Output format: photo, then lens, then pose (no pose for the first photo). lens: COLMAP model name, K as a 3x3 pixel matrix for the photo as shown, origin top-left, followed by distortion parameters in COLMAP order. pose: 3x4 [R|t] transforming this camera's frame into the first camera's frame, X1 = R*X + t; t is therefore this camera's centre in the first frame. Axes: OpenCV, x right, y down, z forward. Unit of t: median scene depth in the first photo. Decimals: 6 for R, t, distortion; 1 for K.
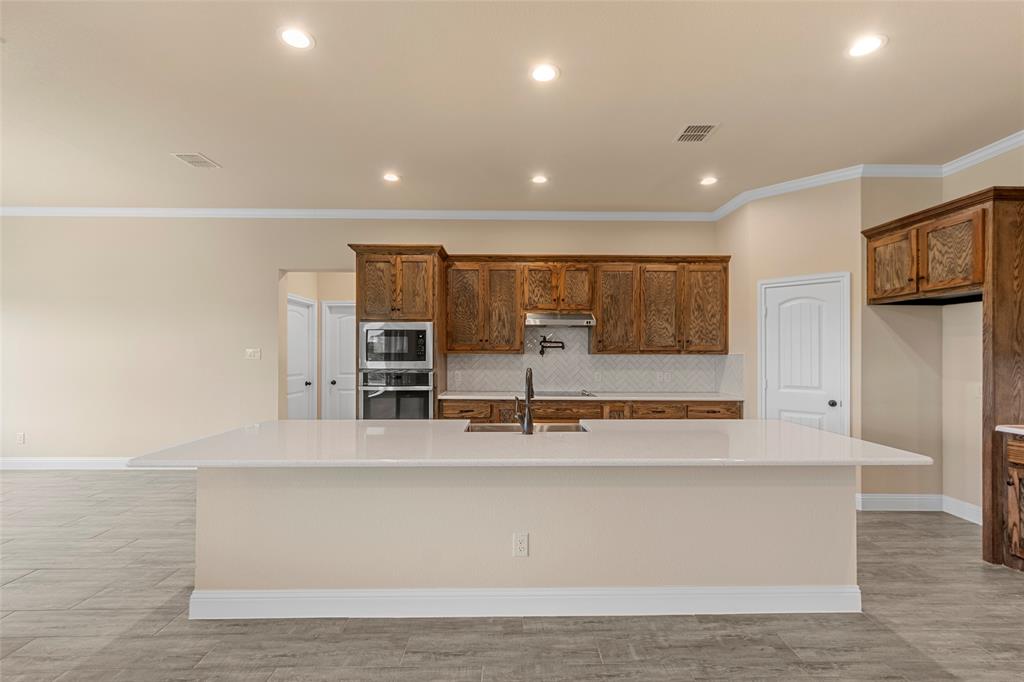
lens RADIAL K [[443.5, 0, 514.4], [0, 443.5, 350.3], [0, 0, 1]] dist [0.003309, 0.000214]
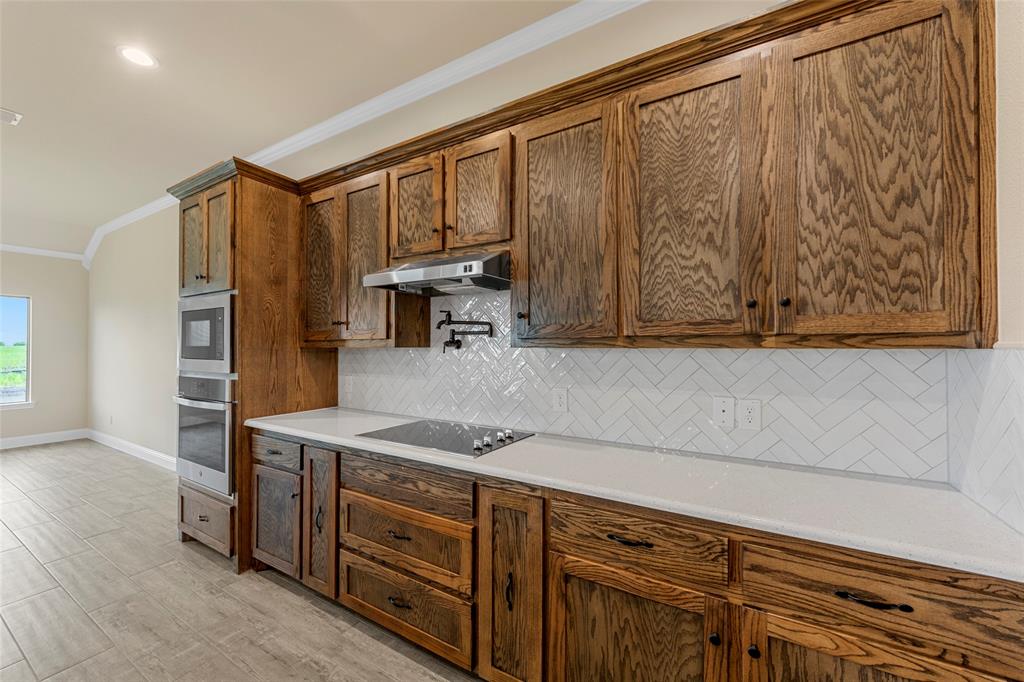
lens RADIAL K [[406.7, 0, 512.0], [0, 406.7, 341.0], [0, 0, 1]] dist [0.000116, -0.000090]
pose [[0.849354, -0.010524, -0.527718, 0.378927], [0.007465, 0.999941, -0.007925, 0.005499], [0.527771, 0.002792, 0.849382, 0.681706]]
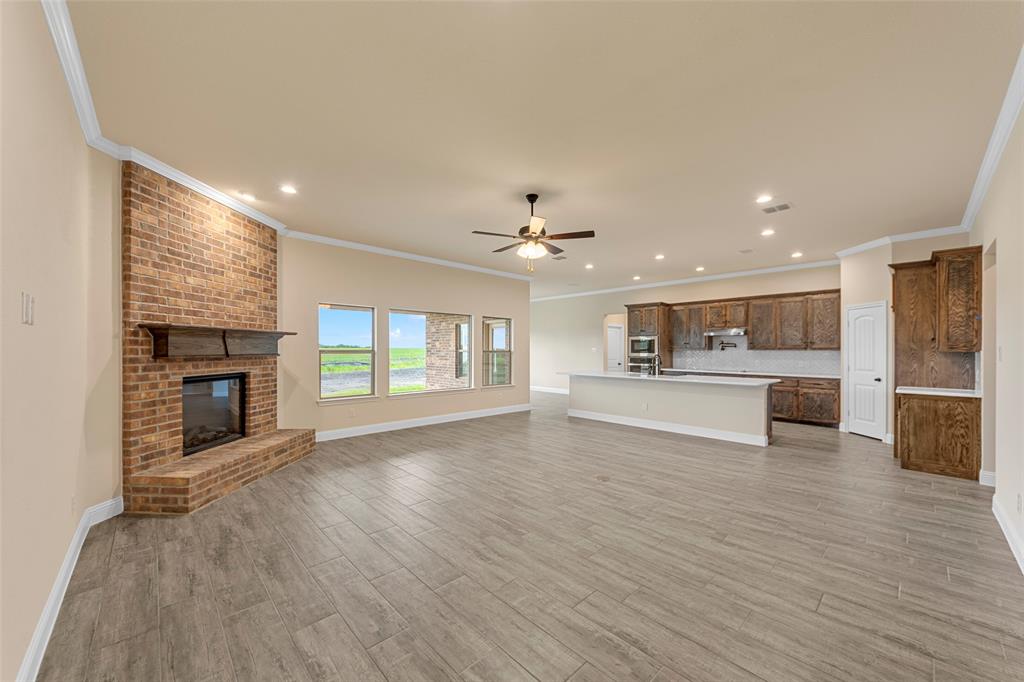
lens RADIAL K [[385.2, 0, 514.3], [0, 385.2, 346.7], [0, 0, 1]] dist [0.000507, 0.000002]
pose [[0.679532, -0.007173, -0.733611, 0.694792], [0.004144, 0.999974, -0.005938, -0.000248], [0.733634, 0.000995, 0.679544, -0.794782]]
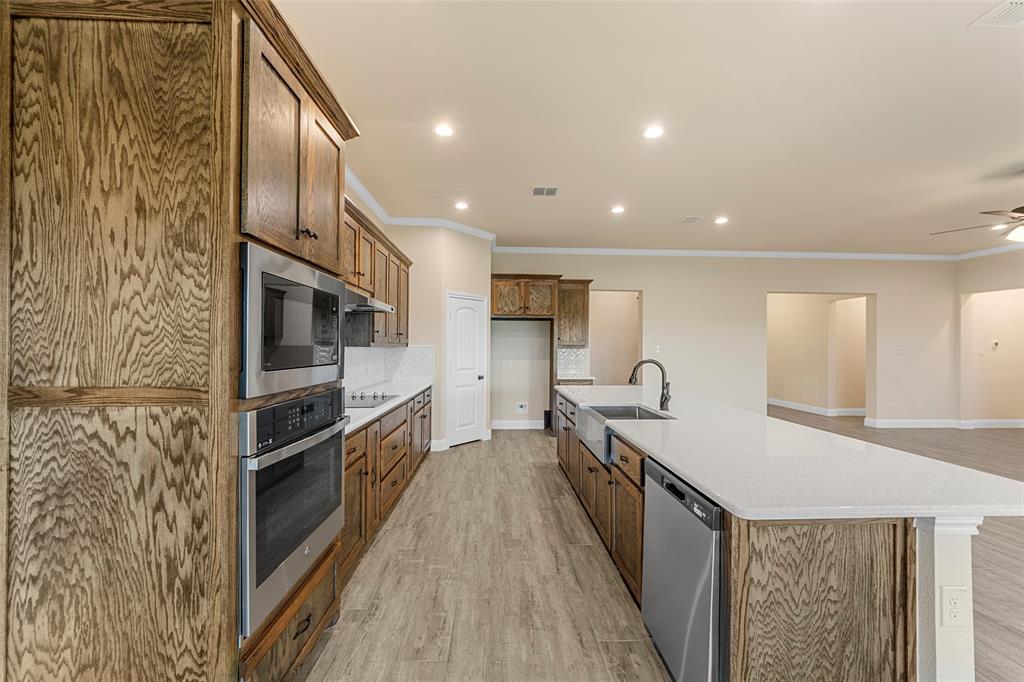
lens RADIAL K [[398.8, 0, 512.0], [0, 398.8, 341.0], [0, 0, 1]] dist [0.000128, -0.000087]
pose [[-0.032384, 0.009152, 0.999434, -0.576886], [-0.011248, 0.999891, -0.009521, 0.001640], [-0.999412, -0.011550, -0.032278, 0.765678]]
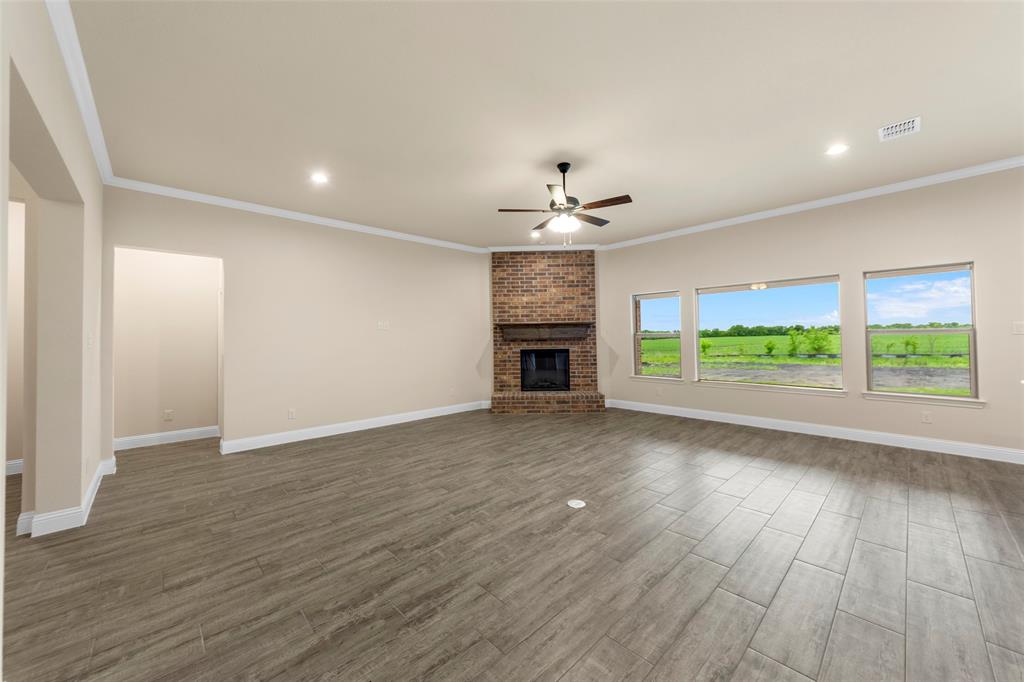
lens RADIAL K [[379.8, 0, 516.1], [0, 379.8, 330.4], [0, 0, 1]] dist [-0.000452, -0.000336]
pose [[-0.729171, -0.008181, -0.684283, 0.698304], [0.015466, 0.999476, -0.028429, 0.020198], [0.684157, -0.031313, -0.728662, 0.278930]]
